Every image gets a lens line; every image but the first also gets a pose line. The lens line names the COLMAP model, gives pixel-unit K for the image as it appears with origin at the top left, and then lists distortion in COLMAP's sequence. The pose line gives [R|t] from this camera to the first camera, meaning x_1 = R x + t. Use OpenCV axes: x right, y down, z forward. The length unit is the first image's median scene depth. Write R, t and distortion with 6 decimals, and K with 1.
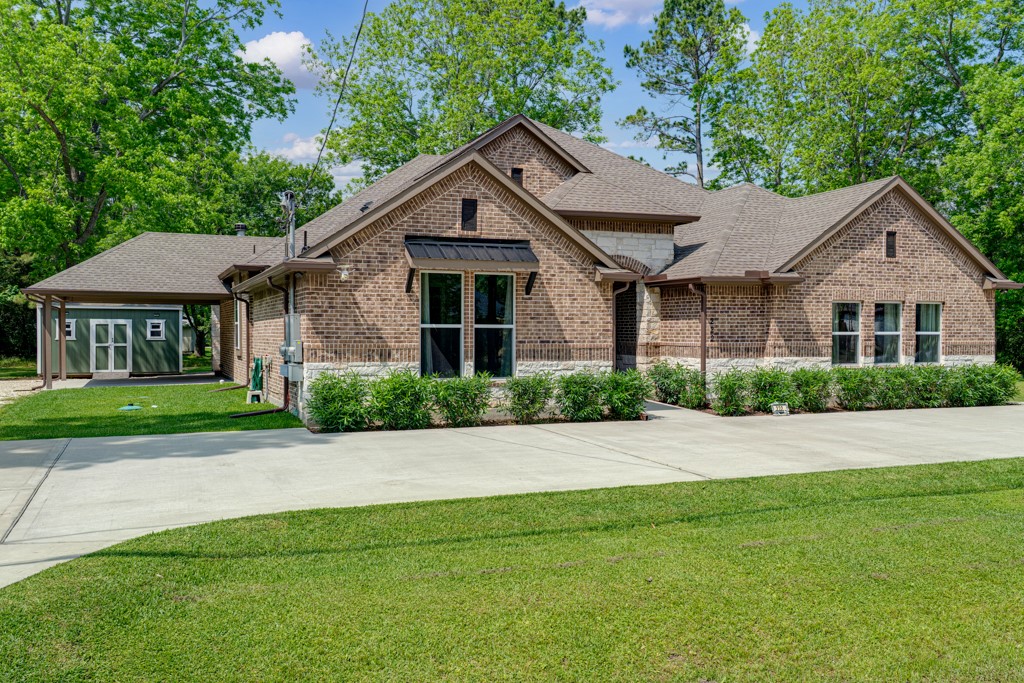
lens RADIAL K [[925.4, 0, 510.2], [0, 925.4, 337.2], [0, 0, 1]] dist [0.042151, -0.011671]
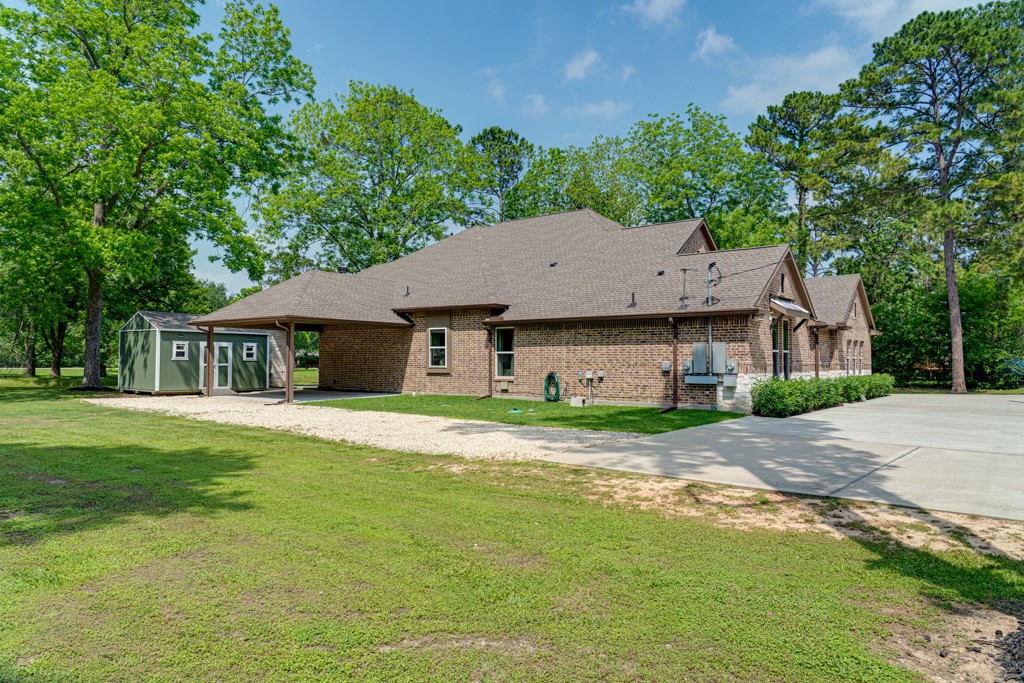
lens RADIAL K [[684.6, 0, 512.9], [0, 684.6, 342.1], [0, 0, 1]] dist [0.001037, 0.007189]
pose [[0.864177, 0.017901, 0.502870, -0.874164], [-0.003139, 0.999539, -0.030187, 0.007758], [-0.503178, 0.024509, 0.863835, 0.163939]]
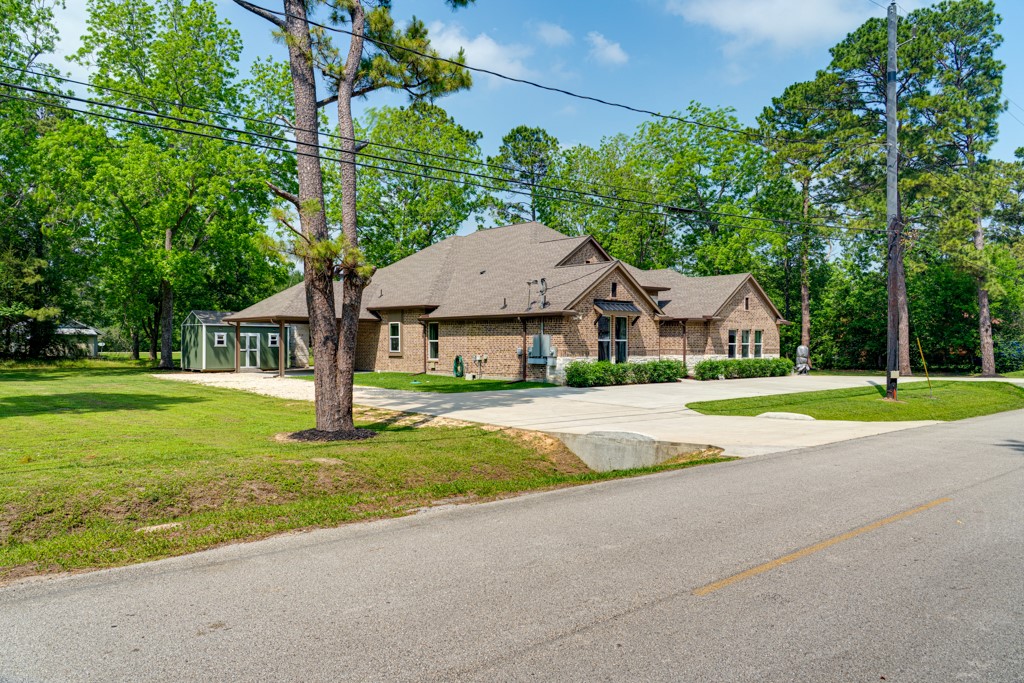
lens RADIAL K [[760.4, 0, 511.8], [0, 760.4, 340.6], [0, 0, 1]] dist [0.053196, -0.003763]
pose [[0.938837, 0.003916, 0.344338, -0.738649], [-0.001817, 0.999978, -0.006416, 0.000708], [-0.344356, 0.005397, 0.938824, -0.507761]]
